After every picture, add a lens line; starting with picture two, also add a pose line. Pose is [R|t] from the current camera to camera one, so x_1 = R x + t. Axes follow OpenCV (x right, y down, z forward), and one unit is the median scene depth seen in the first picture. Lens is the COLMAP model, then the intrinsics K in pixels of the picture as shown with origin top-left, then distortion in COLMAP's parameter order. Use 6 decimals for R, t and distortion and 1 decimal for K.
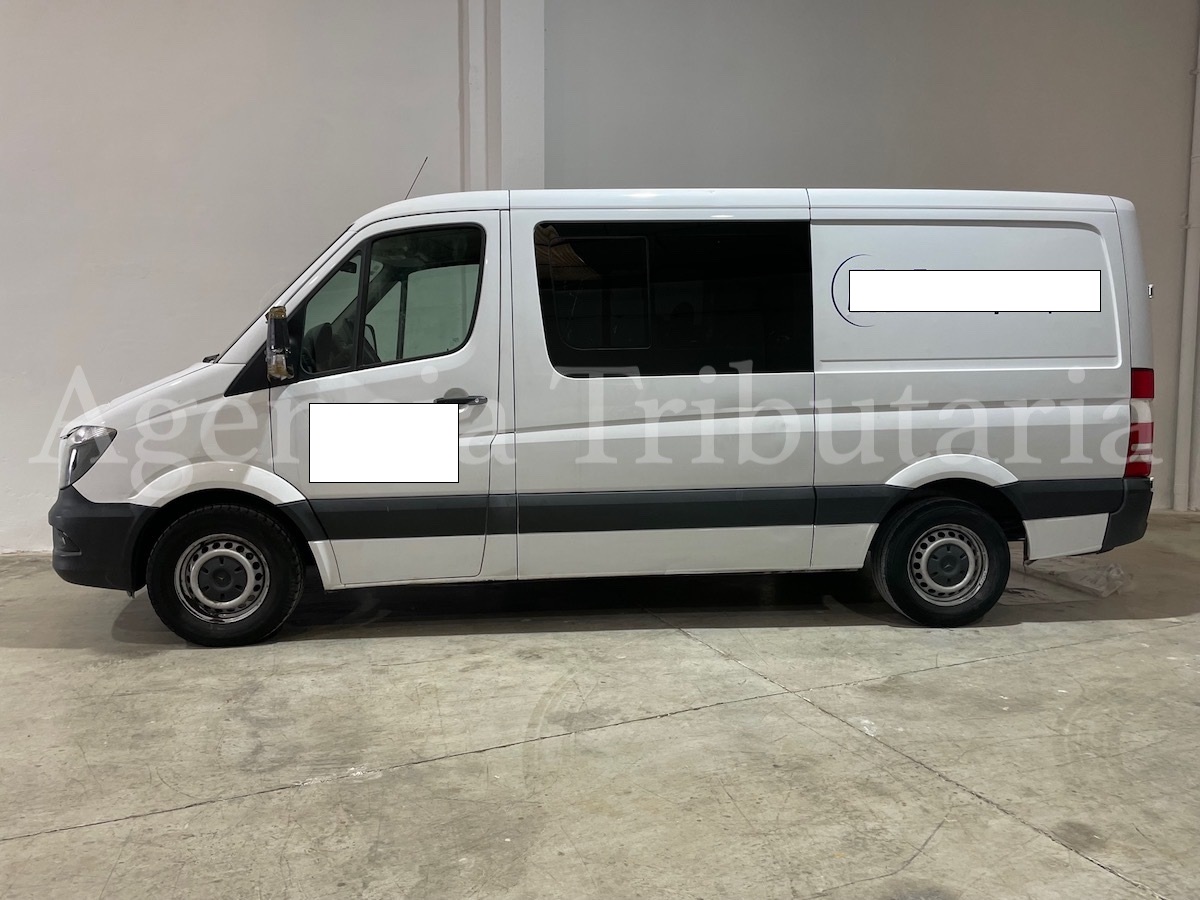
lens RADIAL K [[918.8, 0, 600.0], [0, 918.8, 451.9], [0, 0, 1]] dist [0.092096, -0.124613]
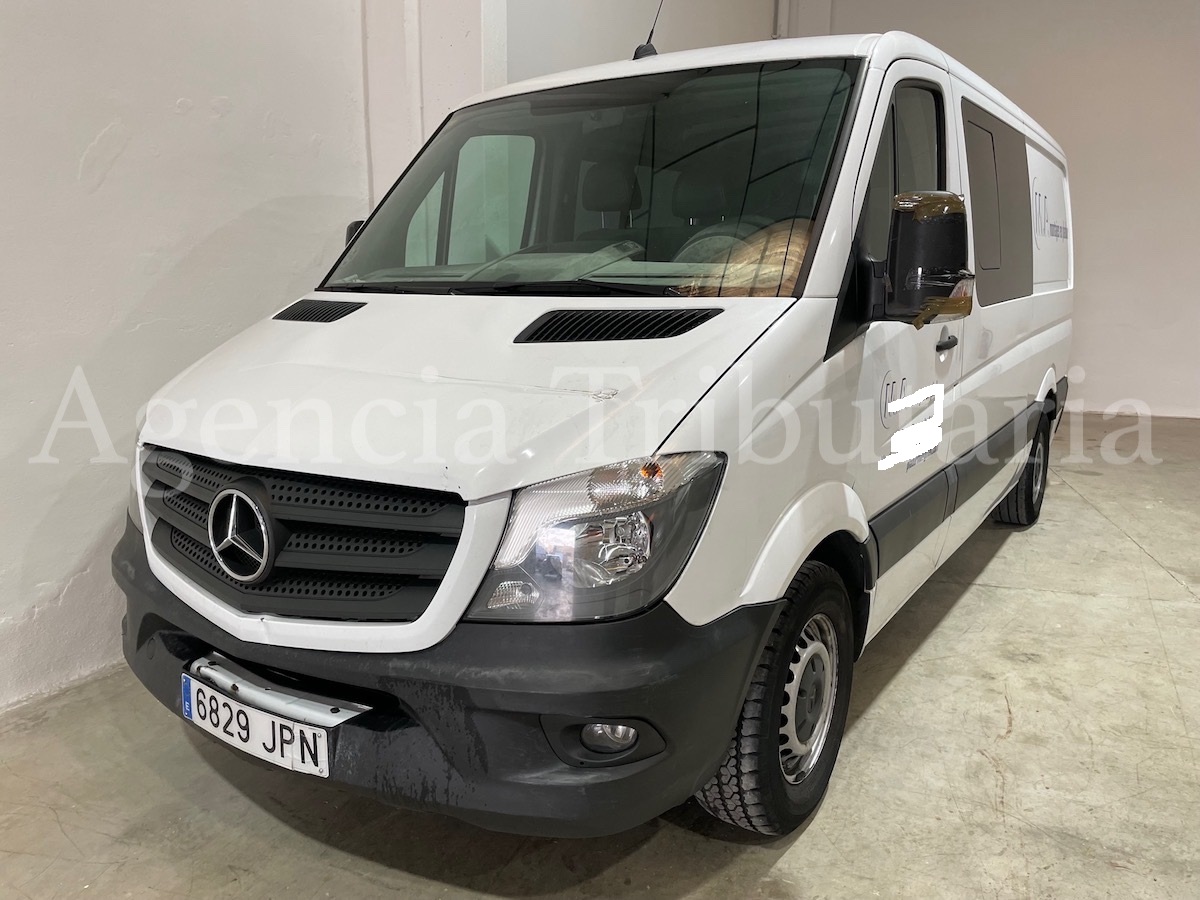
lens RADIAL K [[918.8, 0, 598.4], [0, 918.8, 450.2], [0, 0, 1]] dist [0.092096, -0.124613]
pose [[0.626005, -0.143508, 0.766501, -1.026617], [0.079685, 0.989548, 0.120189, -0.095515], [-0.775737, -0.014161, 0.630897, 0.884289]]
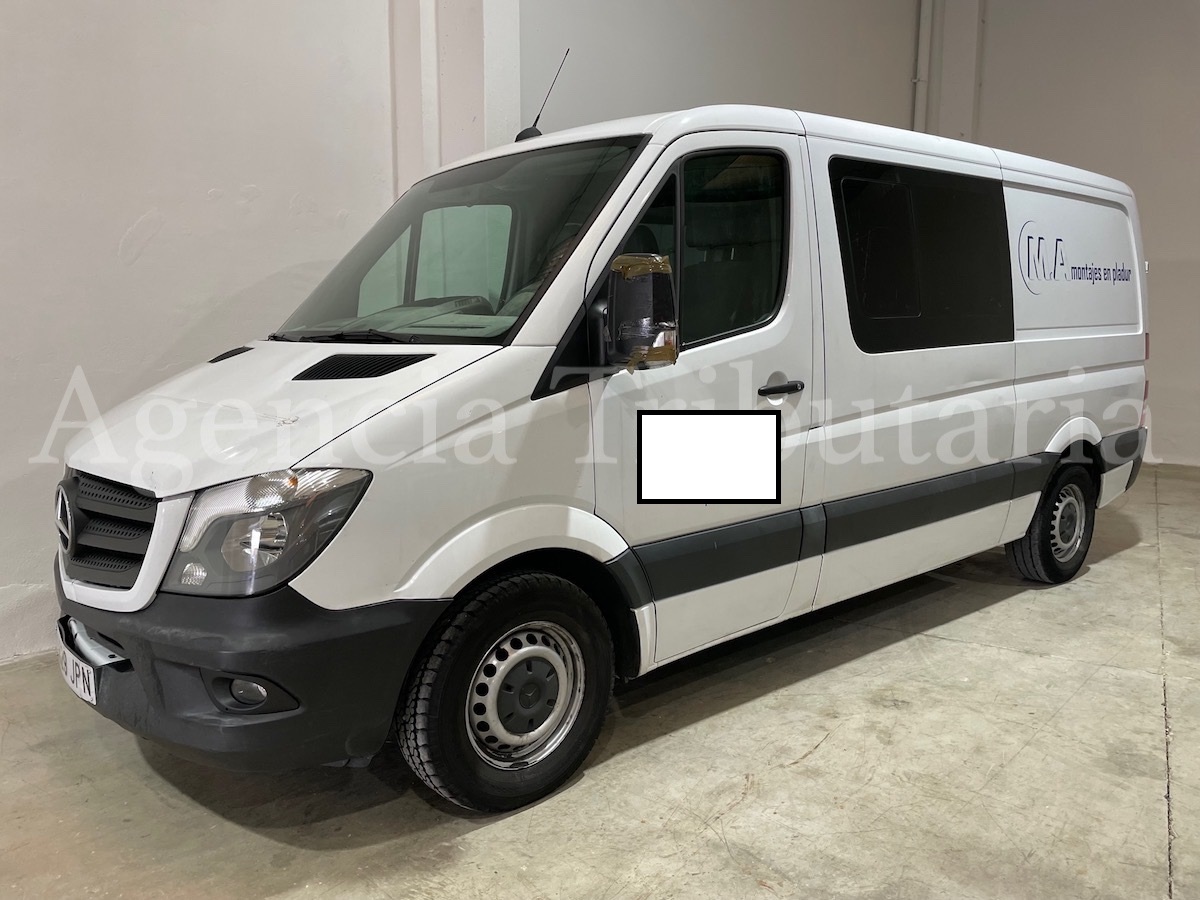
lens RADIAL K [[918.8, 0, 603.4], [0, 918.8, 441.2], [0, 0, 1]] dist [0.092096, -0.124613]
pose [[0.818468, -0.078383, 0.569180, -0.819631], [0.064737, 0.996923, 0.044199, -0.064792], [-0.570893, 0.000672, 0.821024, 0.546563]]
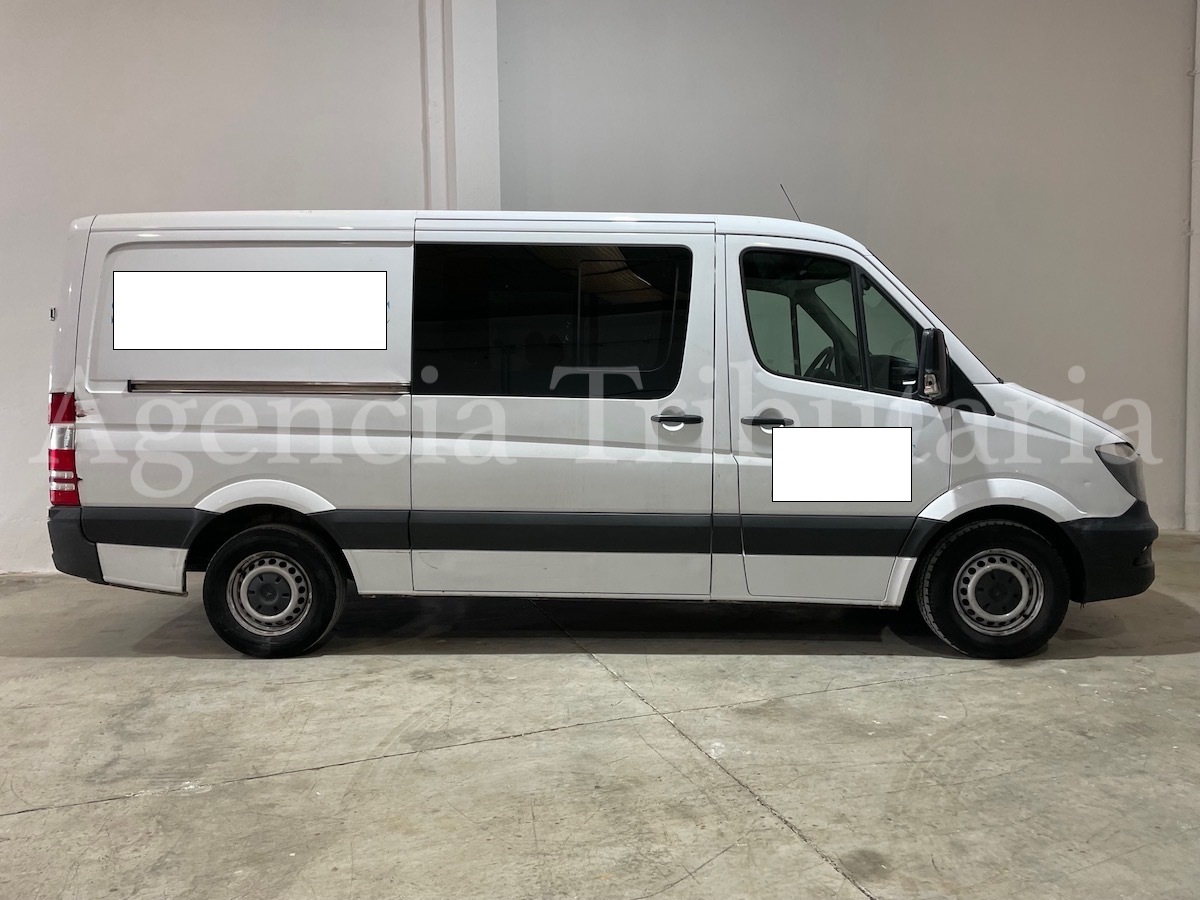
lens RADIAL K [[918.8, 0, 593.9], [0, 918.8, 444.8], [0, 0, 1]] dist [0.092096, -0.124613]
pose [[0.995570, -0.012947, -0.093126, 0.236475], [0.009633, 0.999307, -0.035953, 0.007132], [0.093526, 0.034896, 0.995005, 0.000485]]
